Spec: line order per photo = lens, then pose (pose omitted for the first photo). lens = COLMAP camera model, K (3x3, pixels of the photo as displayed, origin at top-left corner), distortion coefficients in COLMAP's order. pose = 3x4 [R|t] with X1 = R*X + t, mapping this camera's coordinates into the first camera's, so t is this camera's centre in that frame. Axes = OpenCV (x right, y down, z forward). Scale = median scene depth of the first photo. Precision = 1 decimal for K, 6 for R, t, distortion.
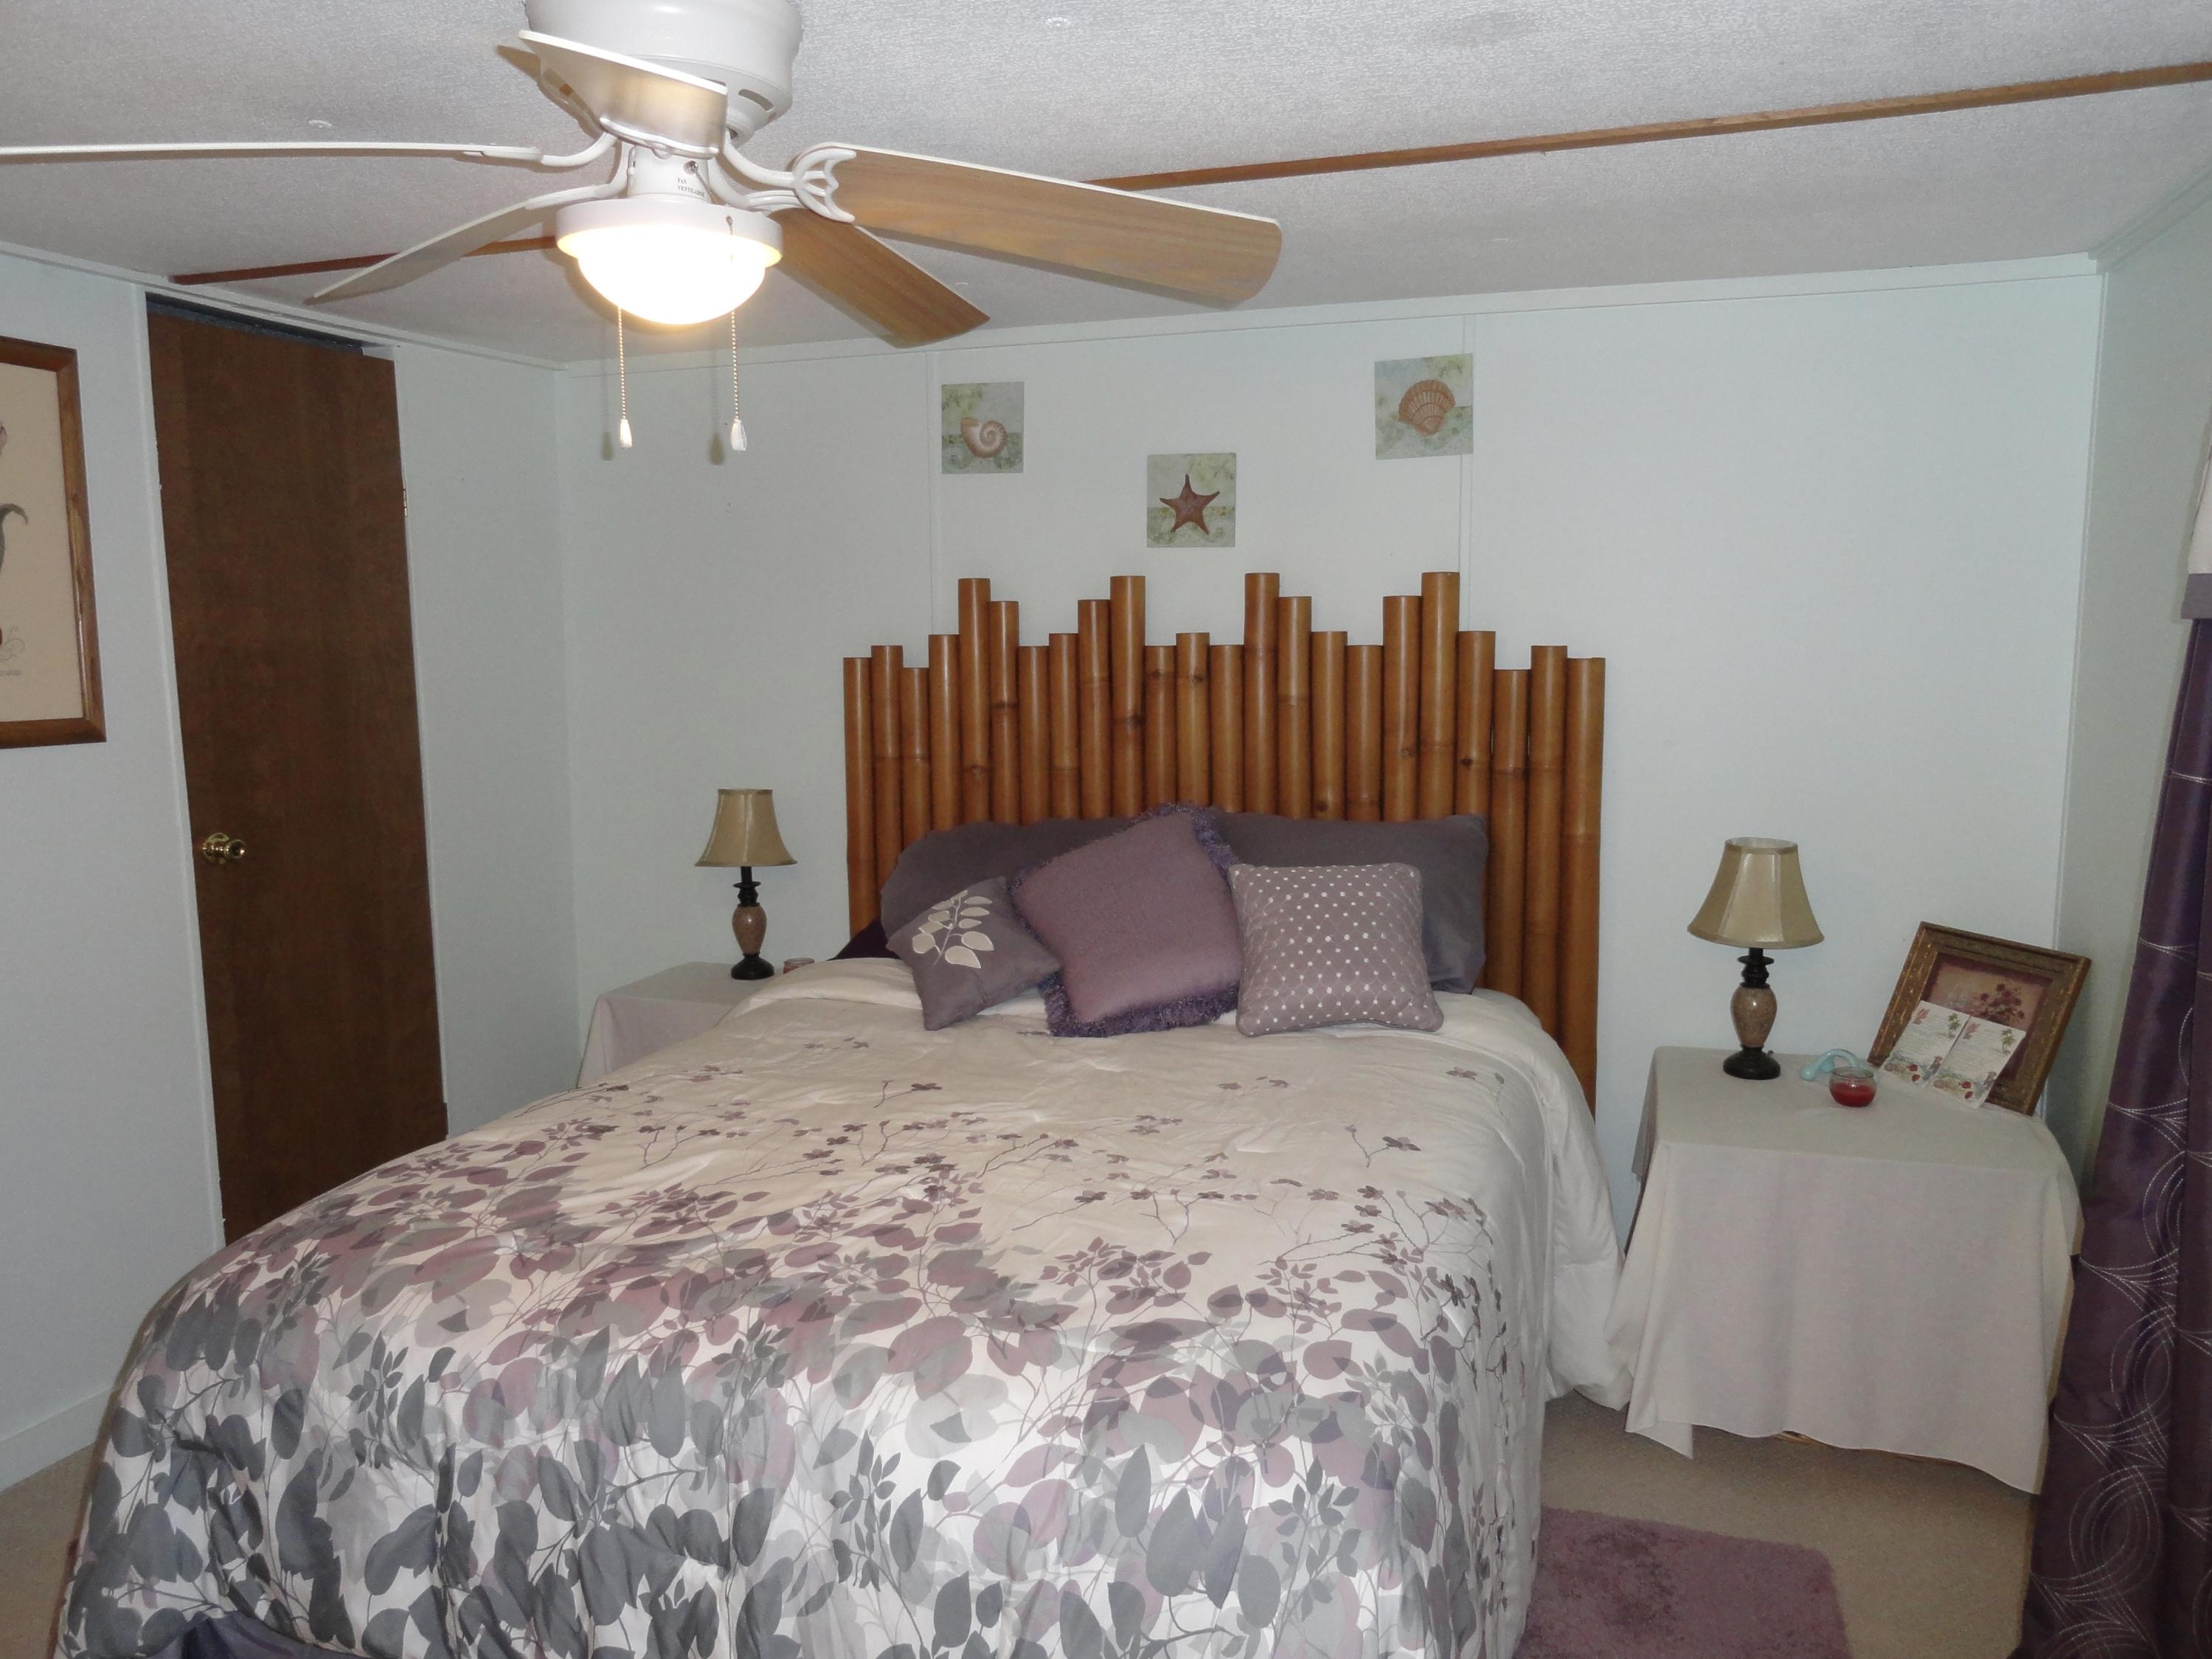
lens RADIAL K [[1549.9, 0, 1098.3], [0, 1549.9, 827.4], [0, 0, 1]] dist [-0.002085, 0.004591]
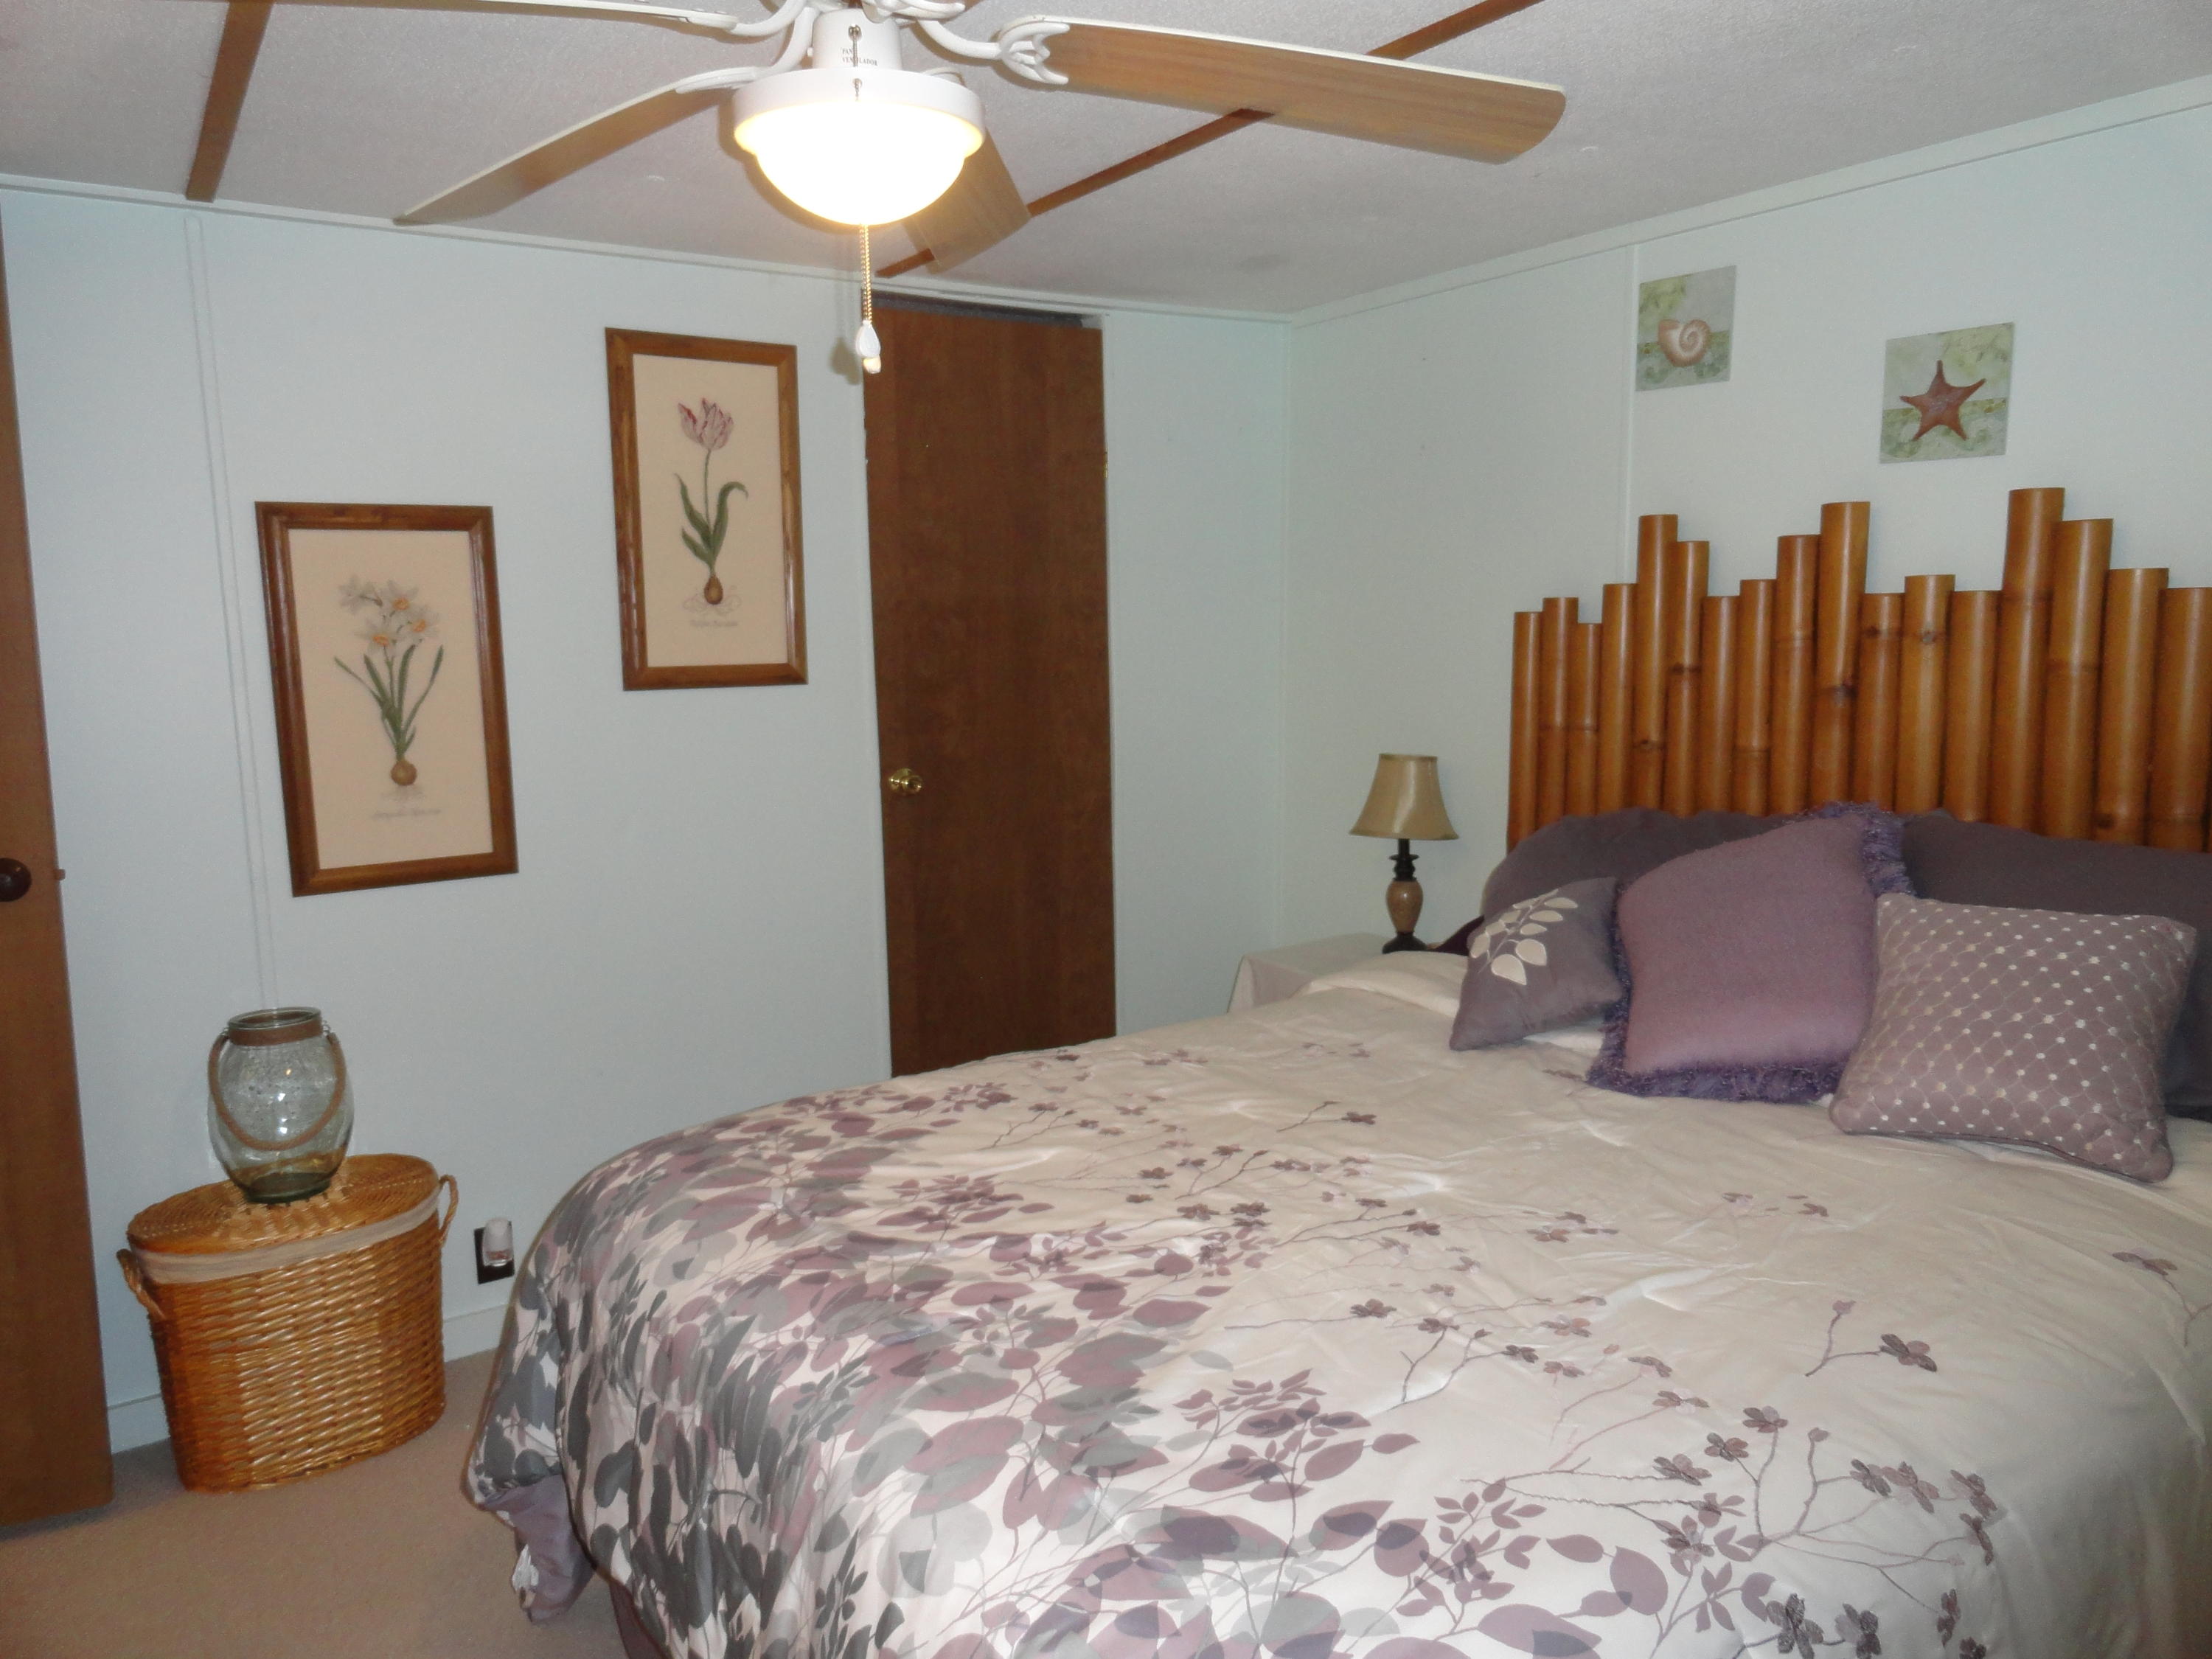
lens RADIAL K [[1495.2, 0, 1118.1], [0, 1495.2, 825.6], [0, 0, 1]] dist [-0.008975, 0.004558]
pose [[0.804250, 0.079636, -0.588932, 0.205187], [-0.064396, 0.996824, 0.046852, -0.016682], [0.590792, 0.000245, 0.806824, 0.222945]]
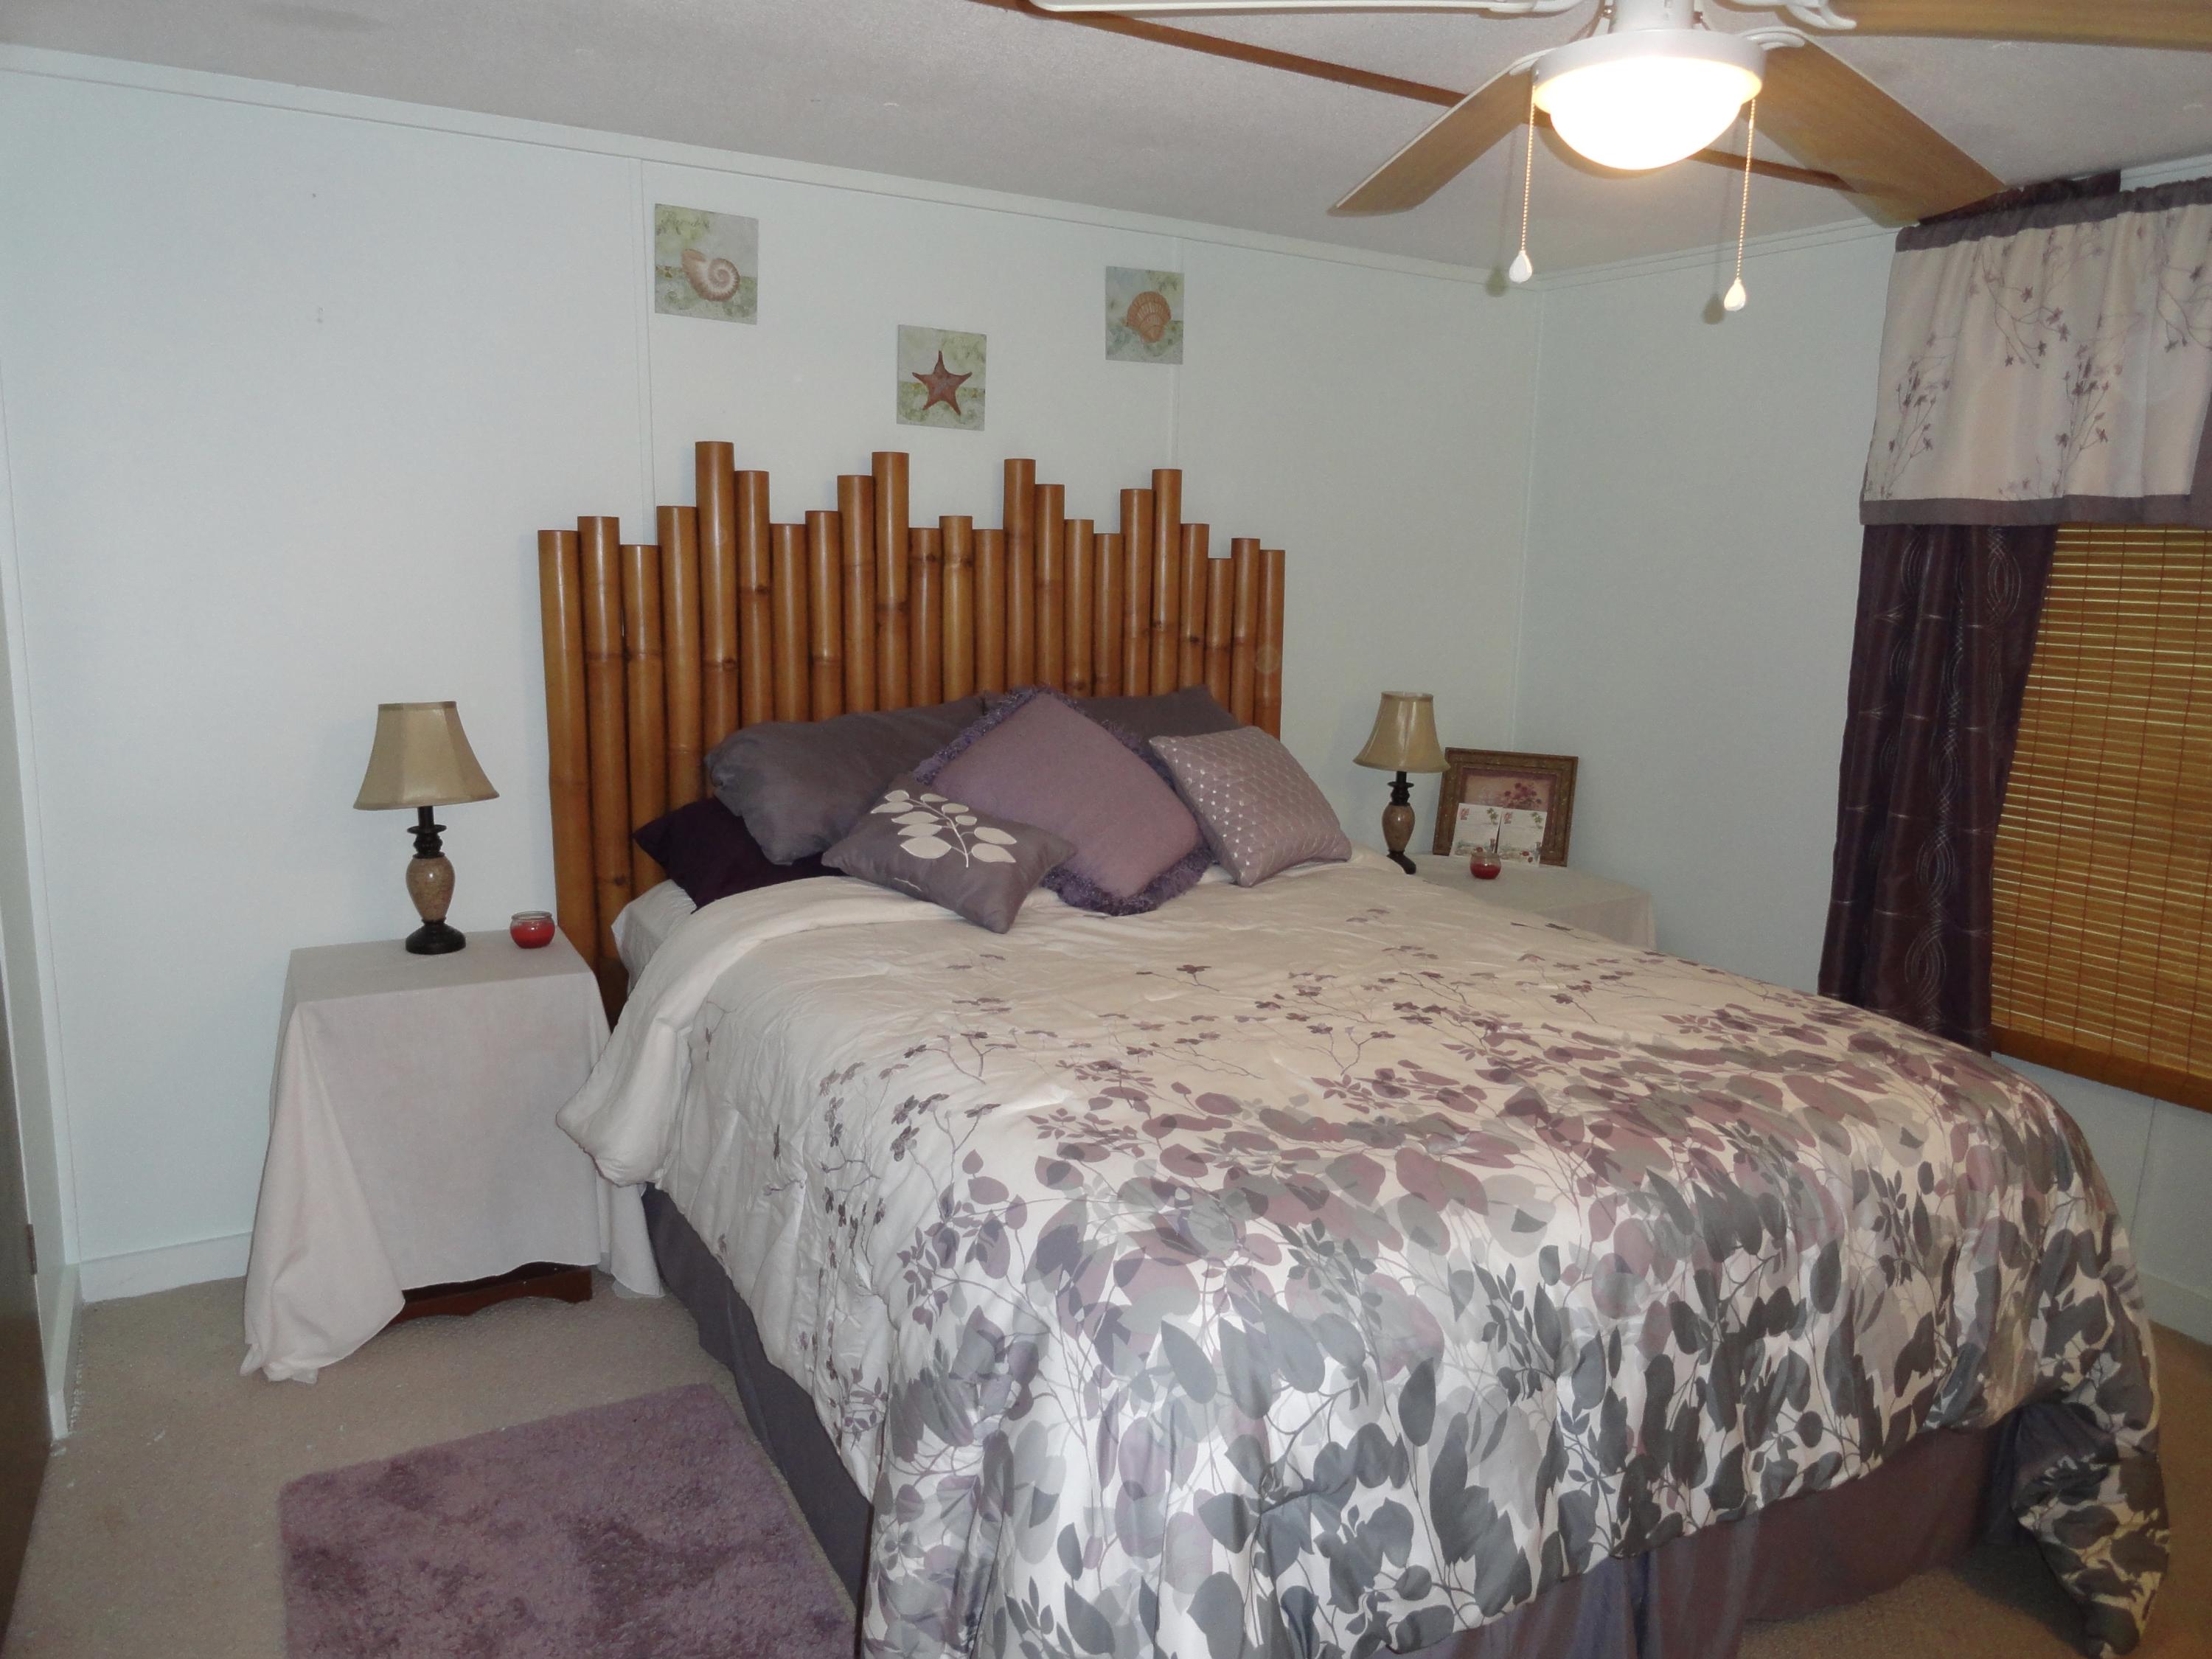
lens RADIAL K [[1518.8, 0, 1080.7], [0, 1518.8, 823.6], [0, 0, 1]] dist [0.001281, 0.002581]
pose [[0.666799, -0.107673, 0.737418, -0.710486], [0.069011, 0.994177, 0.082761, -0.006611], [-0.742035, -0.004295, 0.670347, 0.338641]]
